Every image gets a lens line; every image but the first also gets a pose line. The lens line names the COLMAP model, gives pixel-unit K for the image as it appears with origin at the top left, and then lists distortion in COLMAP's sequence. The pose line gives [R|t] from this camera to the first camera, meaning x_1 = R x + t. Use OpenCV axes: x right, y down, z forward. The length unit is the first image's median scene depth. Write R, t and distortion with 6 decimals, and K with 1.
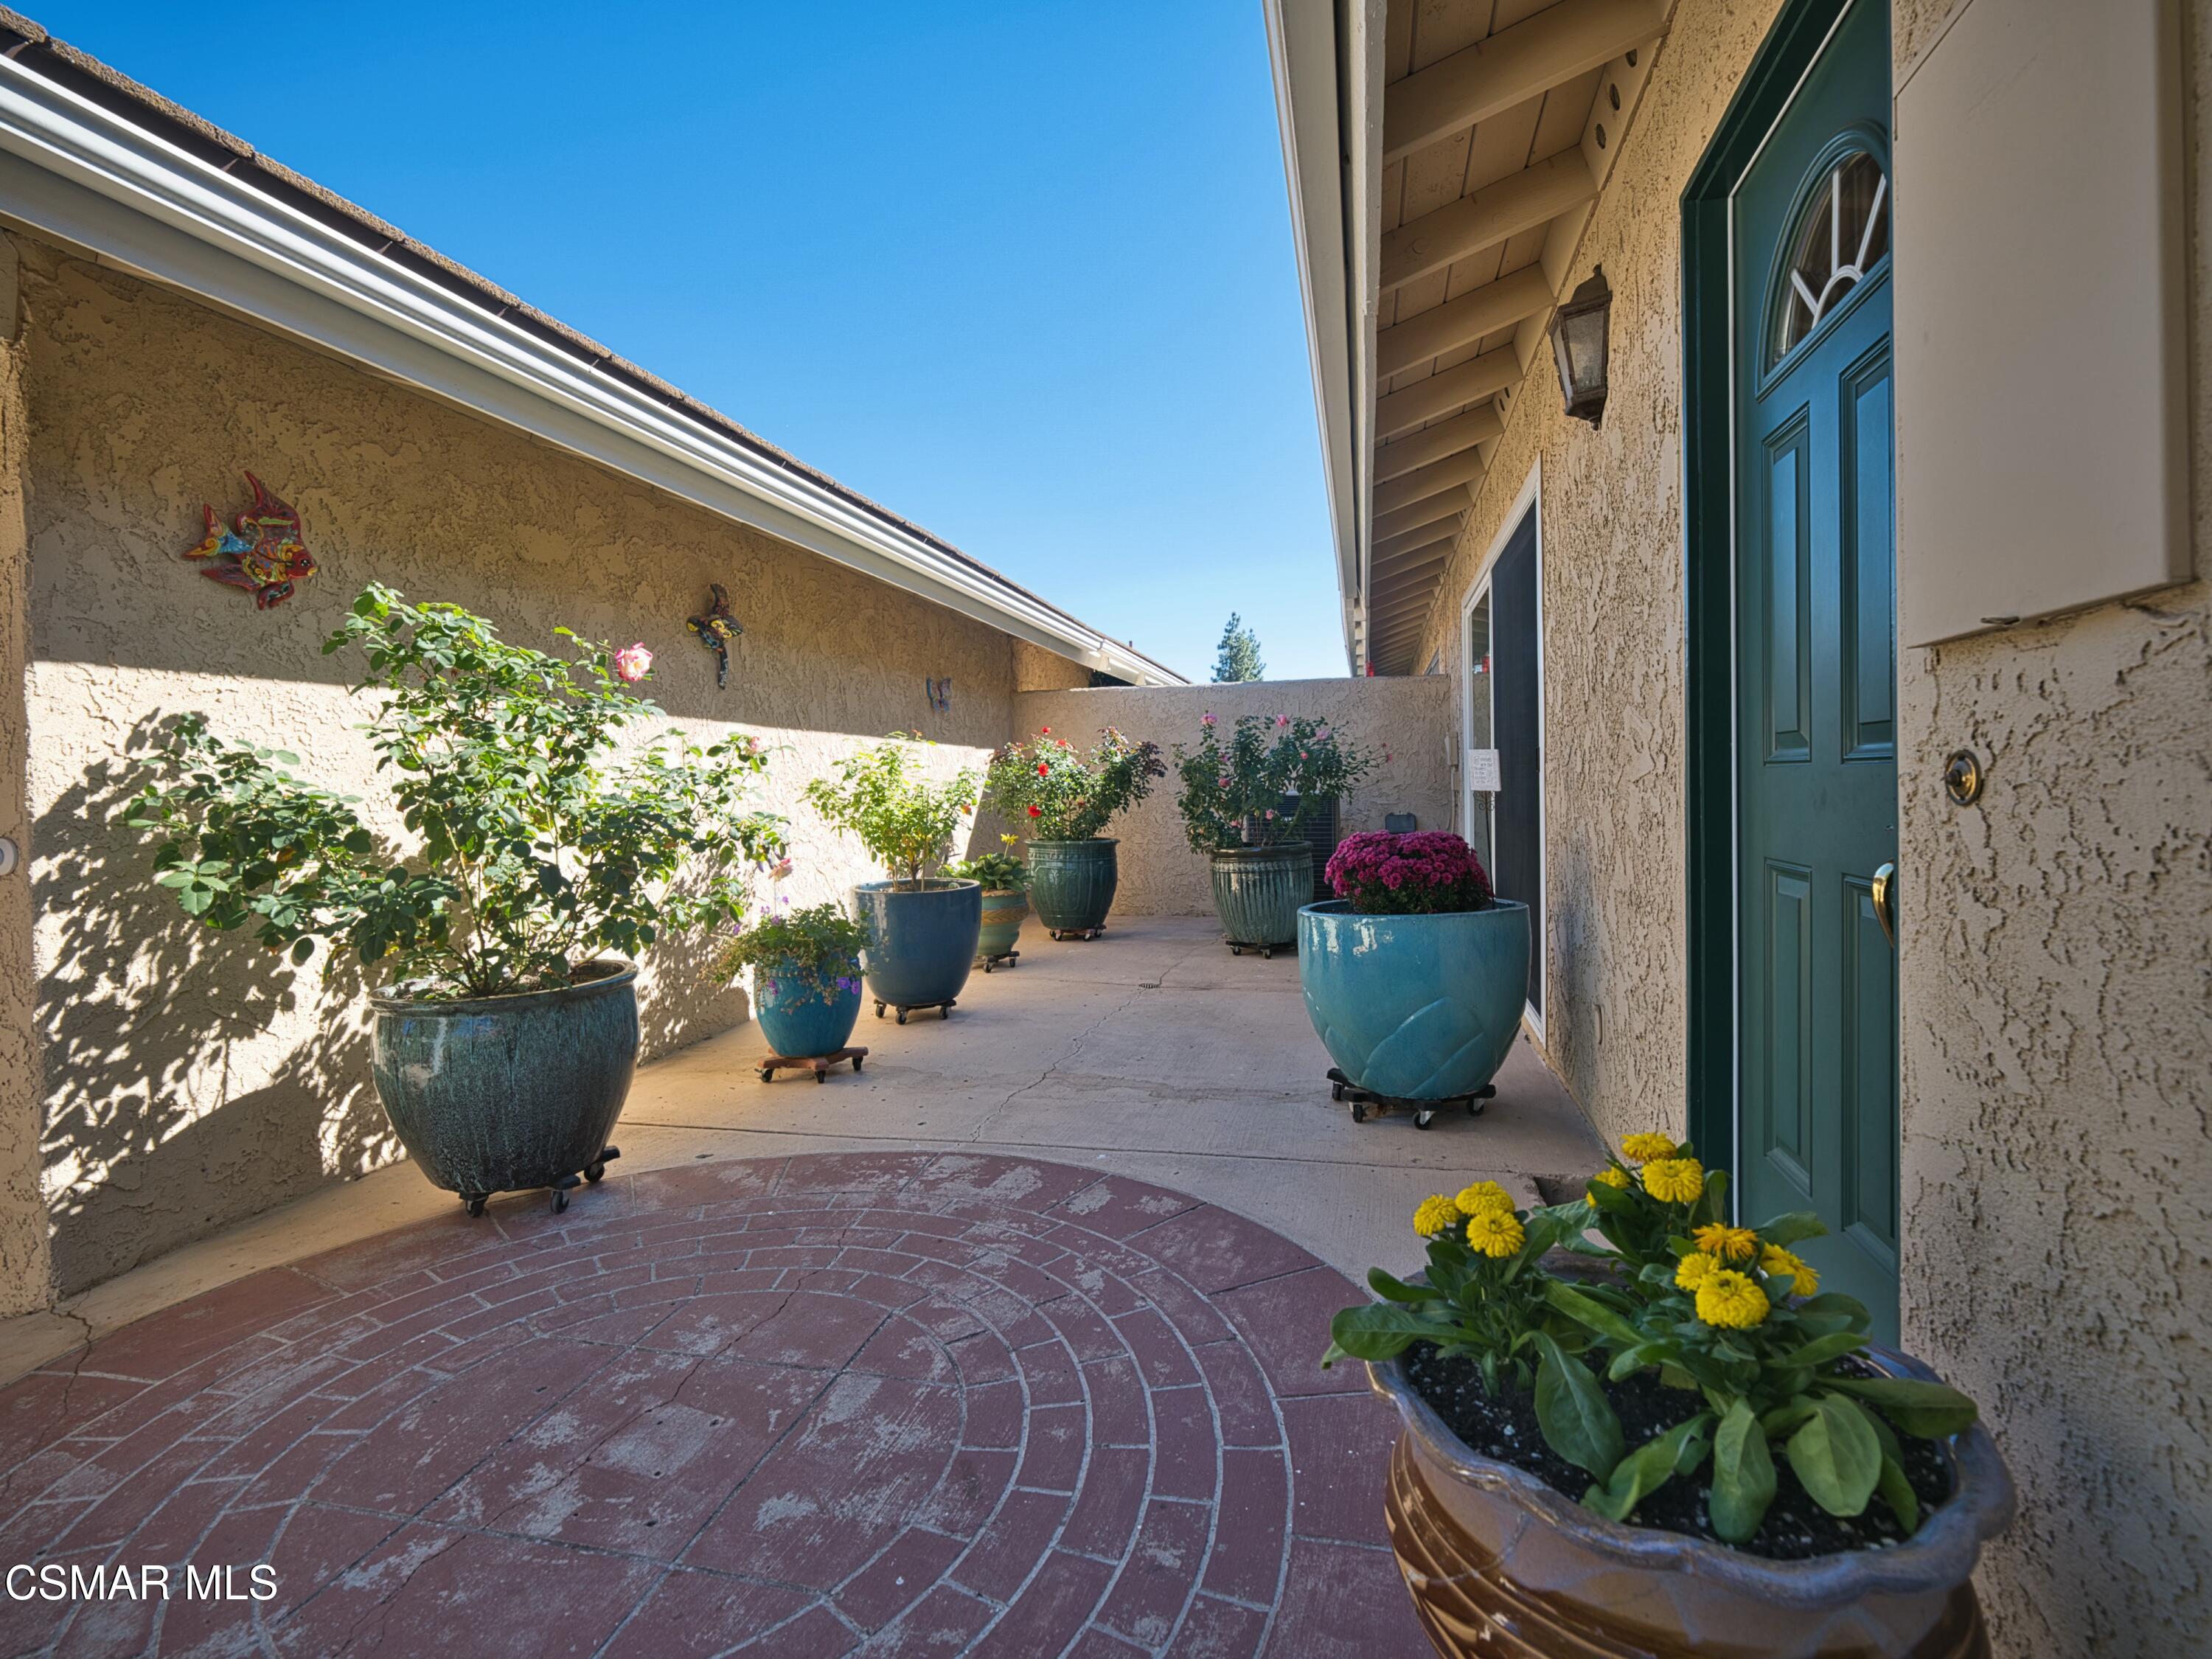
lens RADIAL K [[1053.4, 0, 1106.0], [0, 1053.4, 829.5], [0, 0, 1]] dist [0.000844, 0.000215]
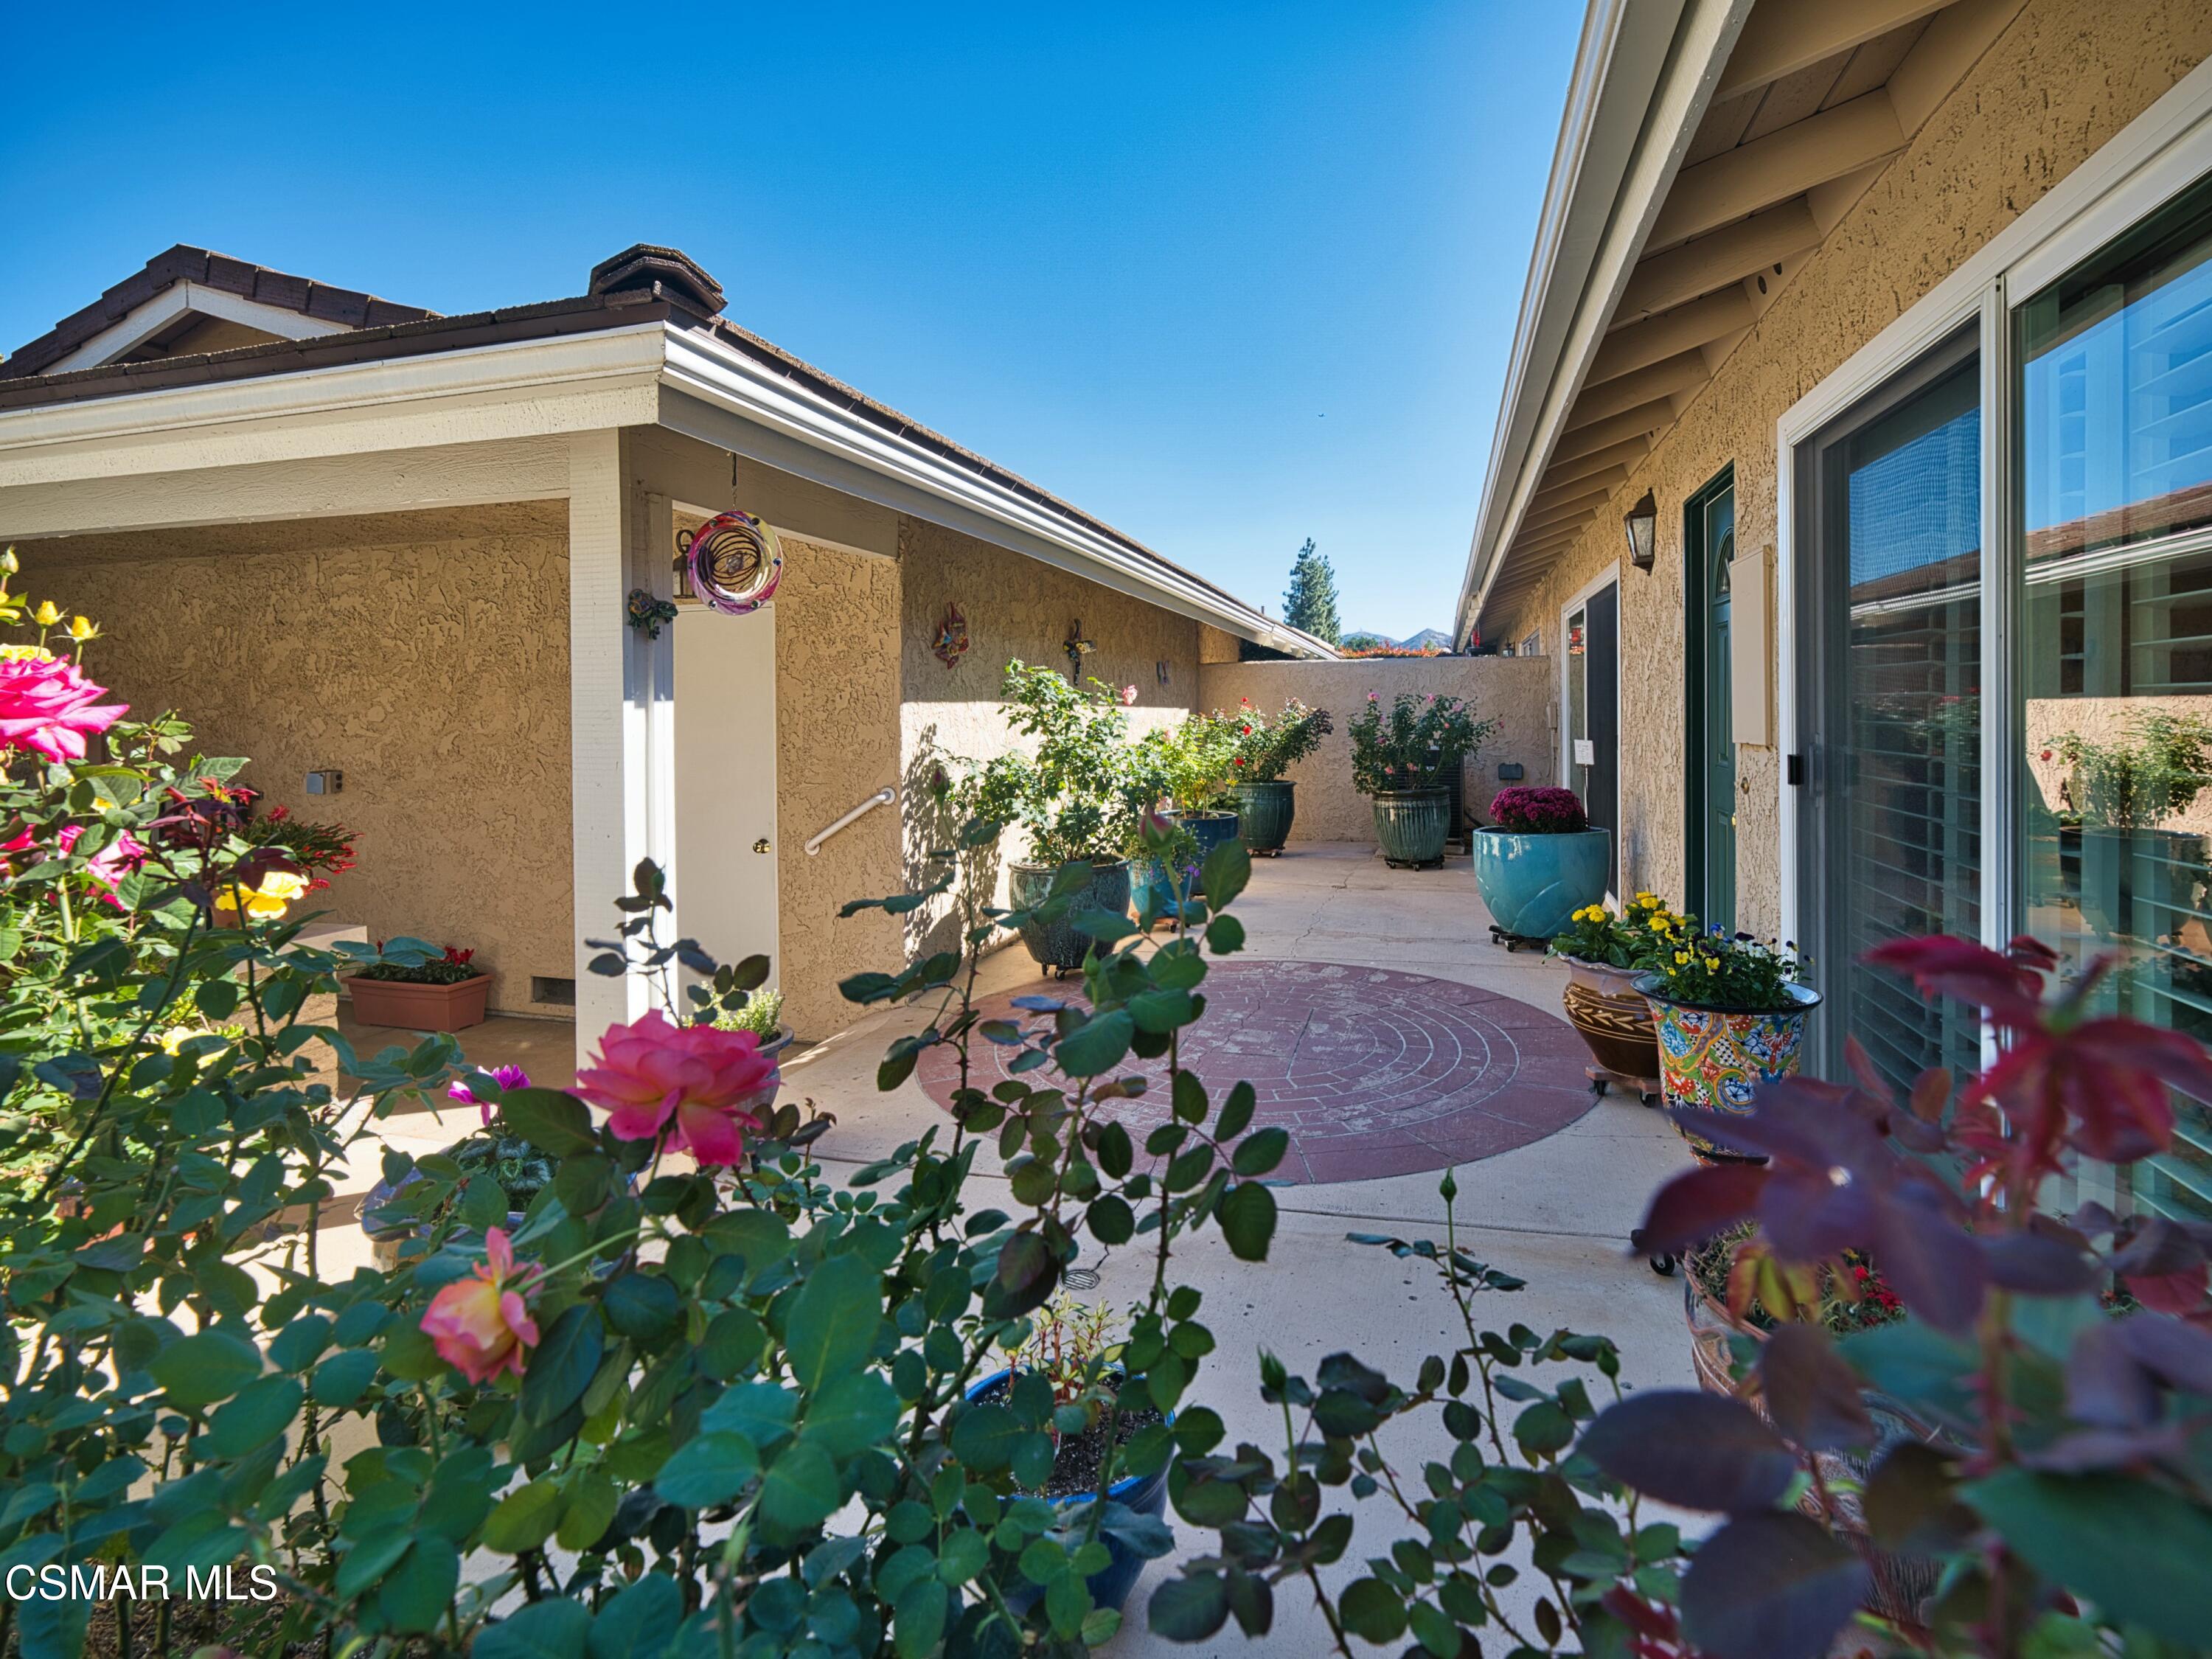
lens RADIAL K [[1104.7, 0, 1105.5], [0, 1104.7, 753.9], [0, 0, 1]] dist [0.001400, 0.000177]
pose [[0.998735, 0.009478, -0.049380, -0.181626], [-0.009651, 0.999948, -0.003277, -0.021575], [0.049346, 0.003749, 0.998775, -0.458805]]
